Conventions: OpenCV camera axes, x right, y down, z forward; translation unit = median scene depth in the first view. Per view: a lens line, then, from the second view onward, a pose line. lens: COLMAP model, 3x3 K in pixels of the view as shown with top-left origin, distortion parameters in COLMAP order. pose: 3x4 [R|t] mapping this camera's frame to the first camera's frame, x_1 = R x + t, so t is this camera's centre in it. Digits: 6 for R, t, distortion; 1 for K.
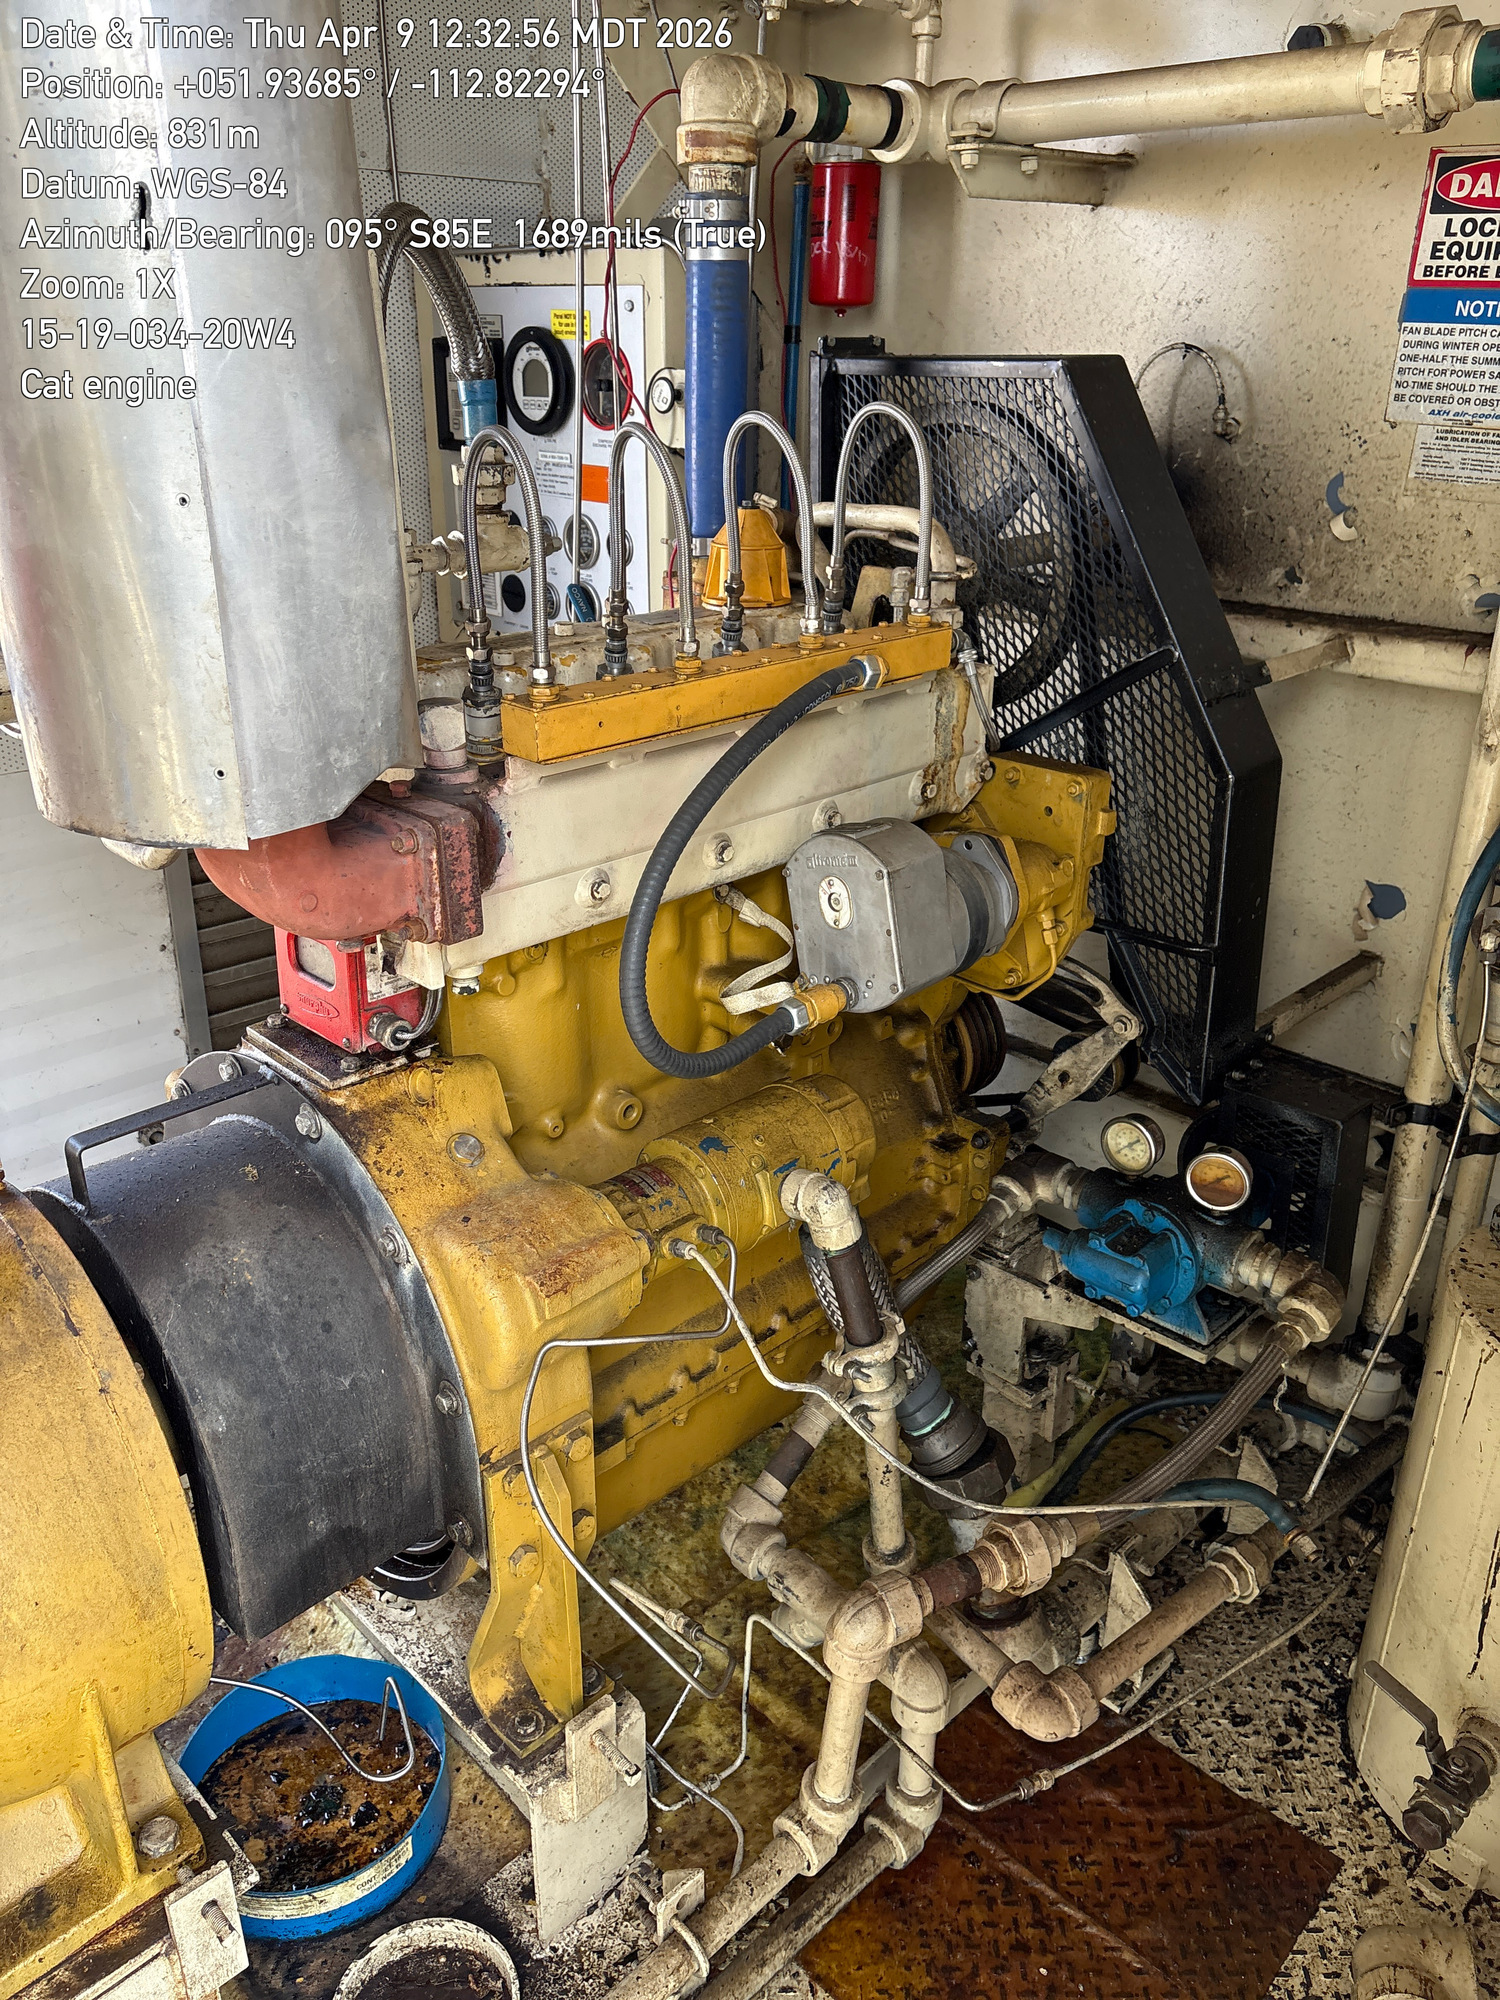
lens RADIAL K [[1517.5, 0, 728.9], [0, 1517.5, 994.3], [0, 0, 1]] dist [0.071058, -0.085060]
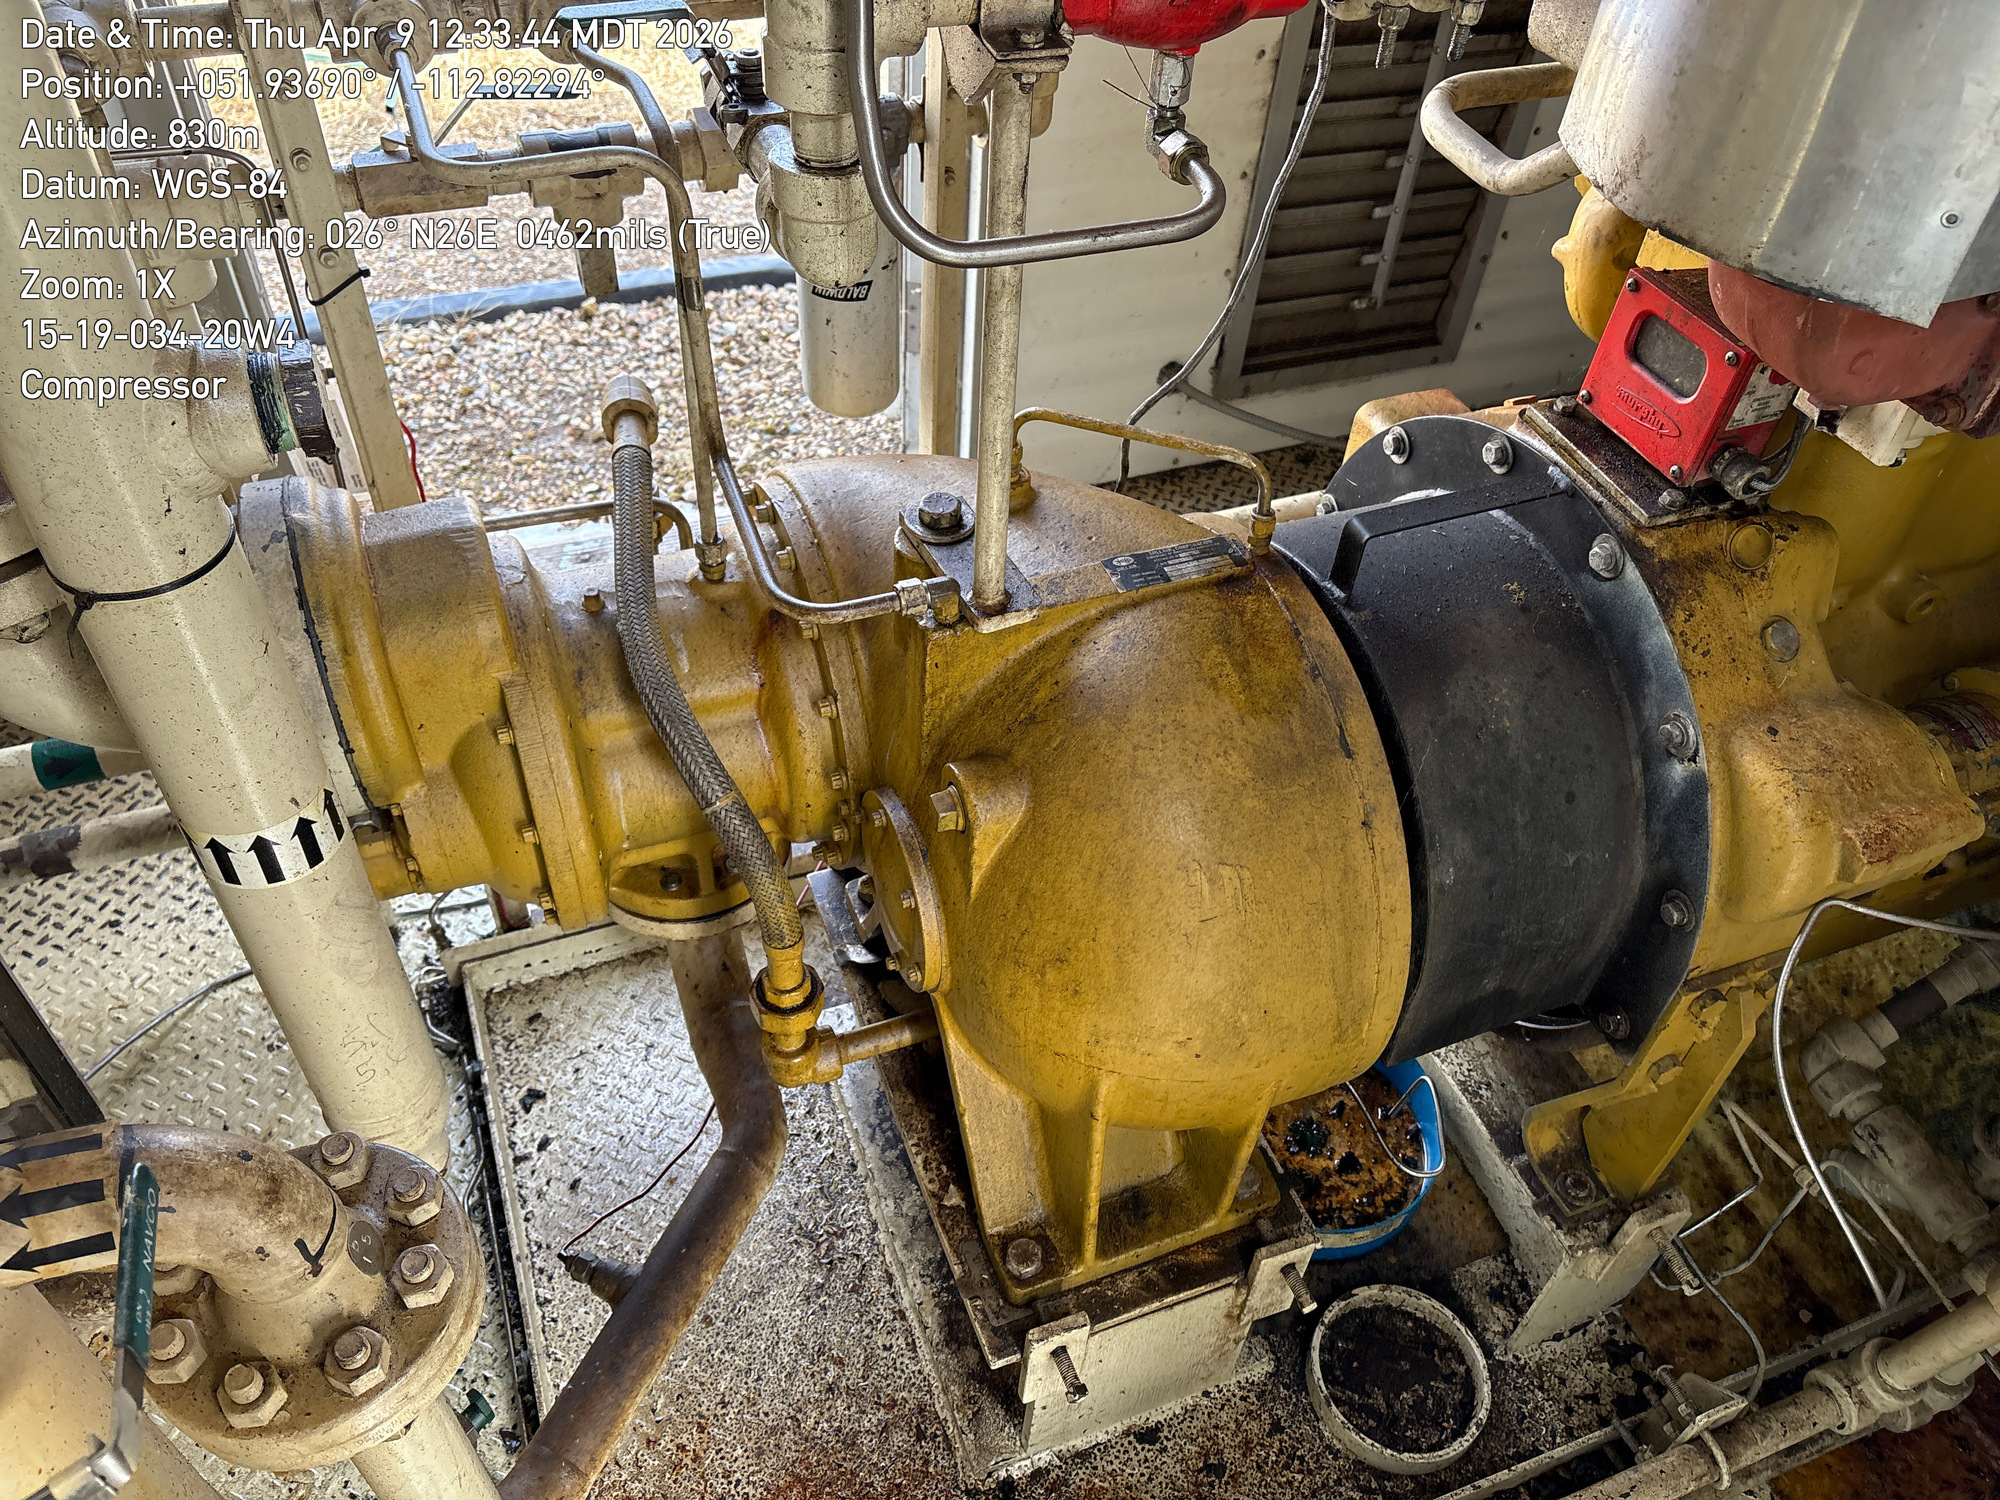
lens RADIAL K [[1517.5, 0, 1005.1], [0, 1517.5, 774.4], [0, 0, 1]] dist [0.071058, -0.085060]
pose [[0.918609, 0.311047, -0.243737, -0.273012], [-0.200569, 0.898433, 0.390627, -0.058890], [0.340485, -0.309948, 0.887695, 0.082550]]
